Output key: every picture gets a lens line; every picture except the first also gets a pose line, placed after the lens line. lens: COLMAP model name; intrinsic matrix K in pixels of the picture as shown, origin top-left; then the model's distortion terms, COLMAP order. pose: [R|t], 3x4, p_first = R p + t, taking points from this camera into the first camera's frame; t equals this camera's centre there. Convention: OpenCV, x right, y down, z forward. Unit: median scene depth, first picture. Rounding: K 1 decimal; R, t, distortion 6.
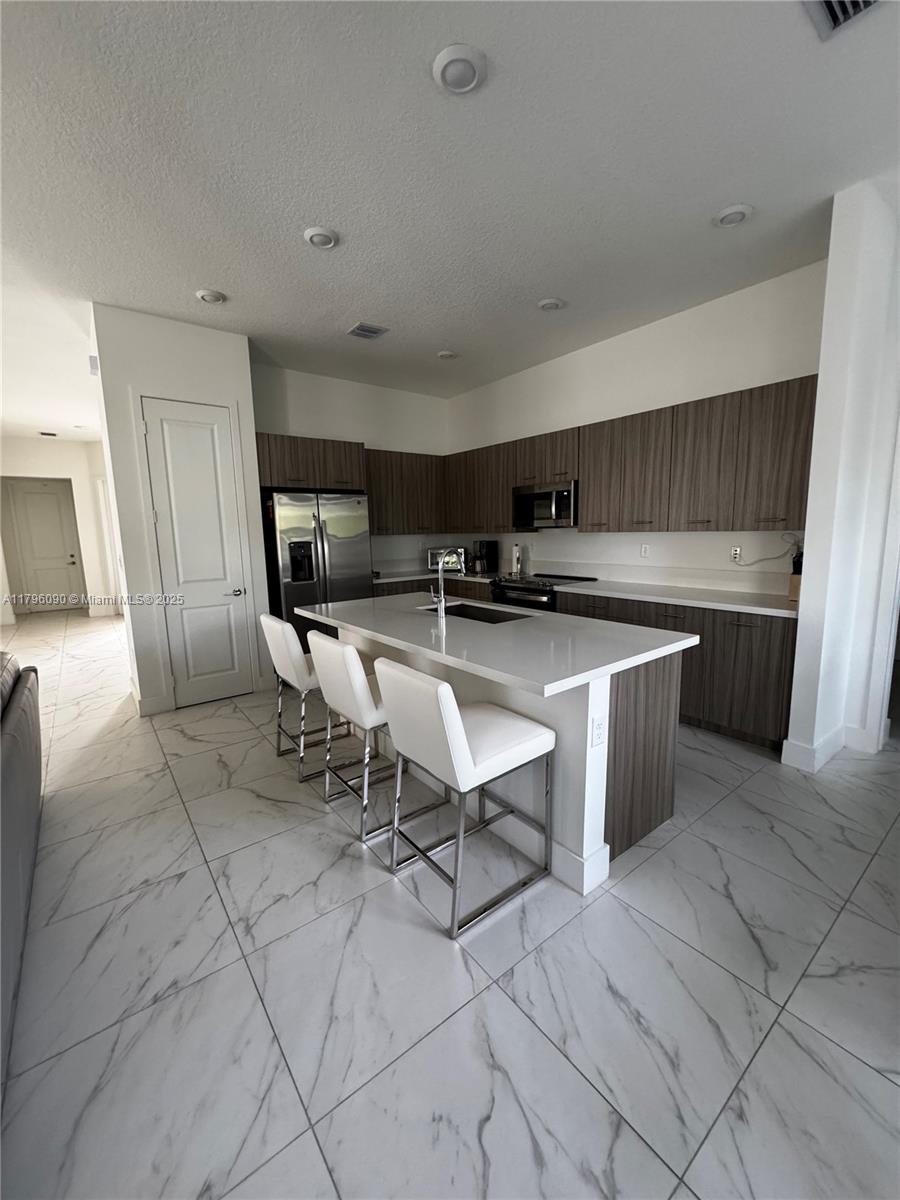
lens RADIAL K [[474.0, 0, 460.0], [0, 474.0, 600.0], [0, 0, 1]] dist [-0.006250, 0.001138]
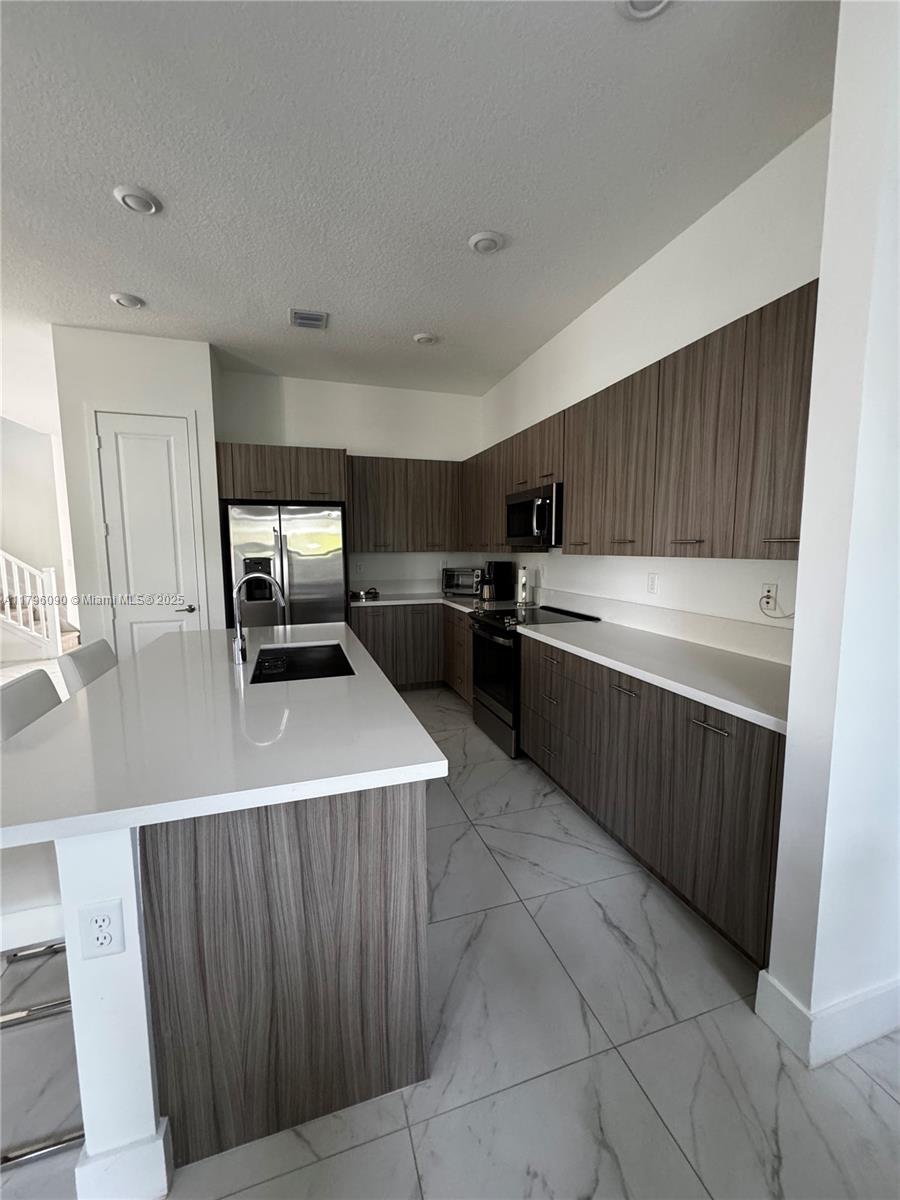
lens RADIAL K [[474.0, 0, 452.3], [0, 474.0, 605.7], [0, 0, 1]] dist [-0.006250, 0.001138]
pose [[0.941489, 0.057505, -0.332103, 0.336613], [-0.063920, 0.997920, -0.008415, -0.046449], [0.330928, 0.029151, 0.943206, 0.256135]]
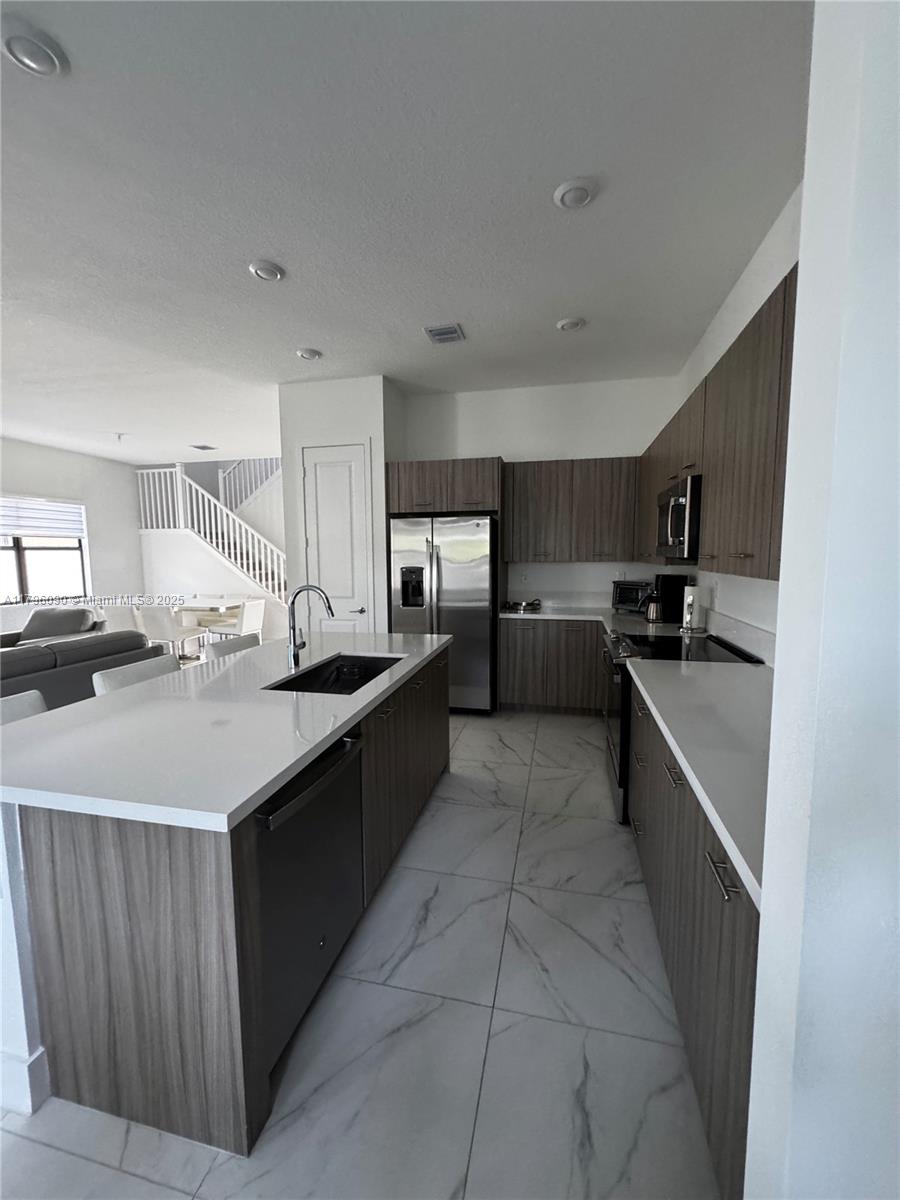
lens RADIAL K [[474.0, 0, 455.1], [0, 474.0, 605.1], [0, 0, 1]] dist [-0.006250, 0.001138]
pose [[0.636382, 0.101187, -0.764709, 0.491624], [-0.119675, 0.992307, 0.031711, -0.086274], [0.762034, 0.071336, 0.643595, 0.436751]]
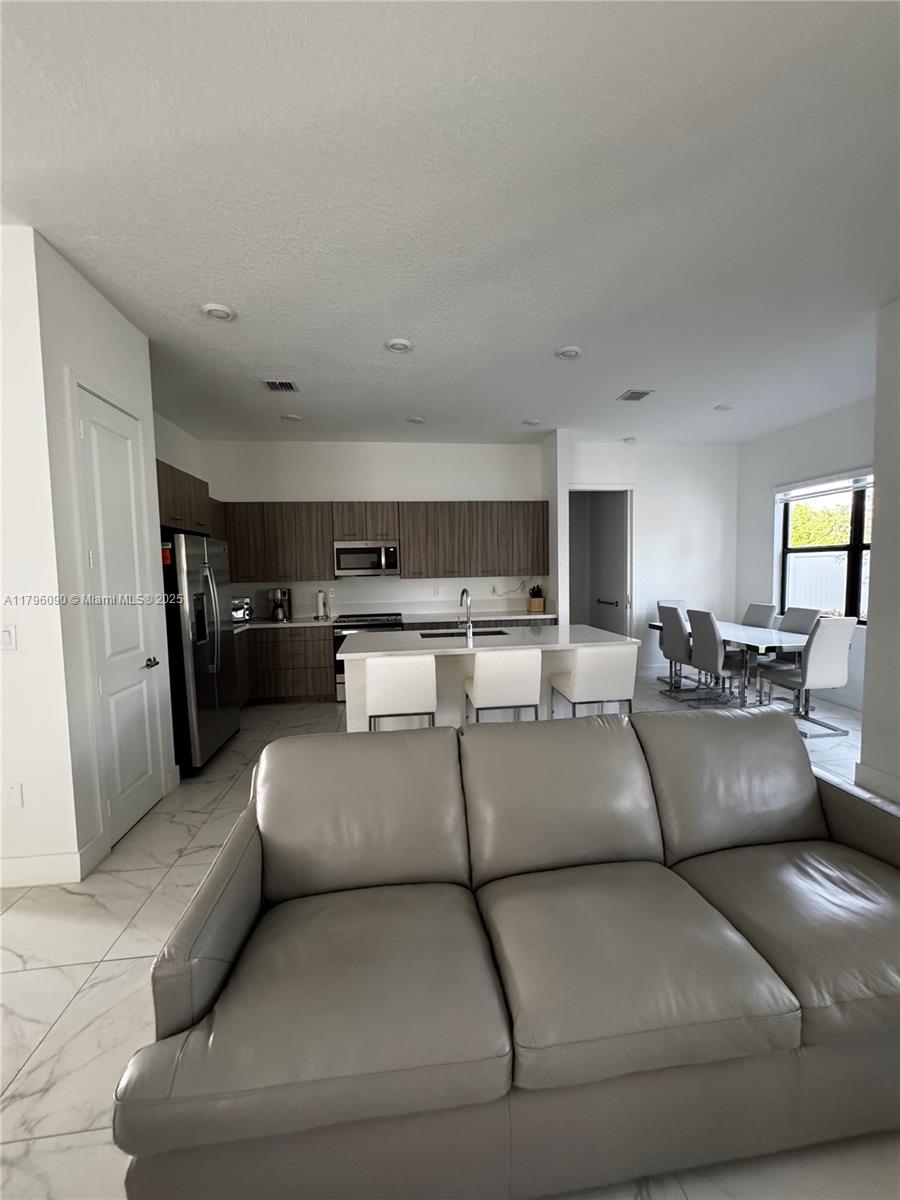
lens RADIAL K [[474.0, 0, 447.6], [0, 474.0, 604.4], [0, 0, 1]] dist [-0.006250, 0.001138]
pose [[0.520157, -0.057862, 0.852108, -0.822398], [0.134825, 0.990756, -0.015025, -0.033955], [-0.843362, 0.122701, 0.523150, 0.200575]]
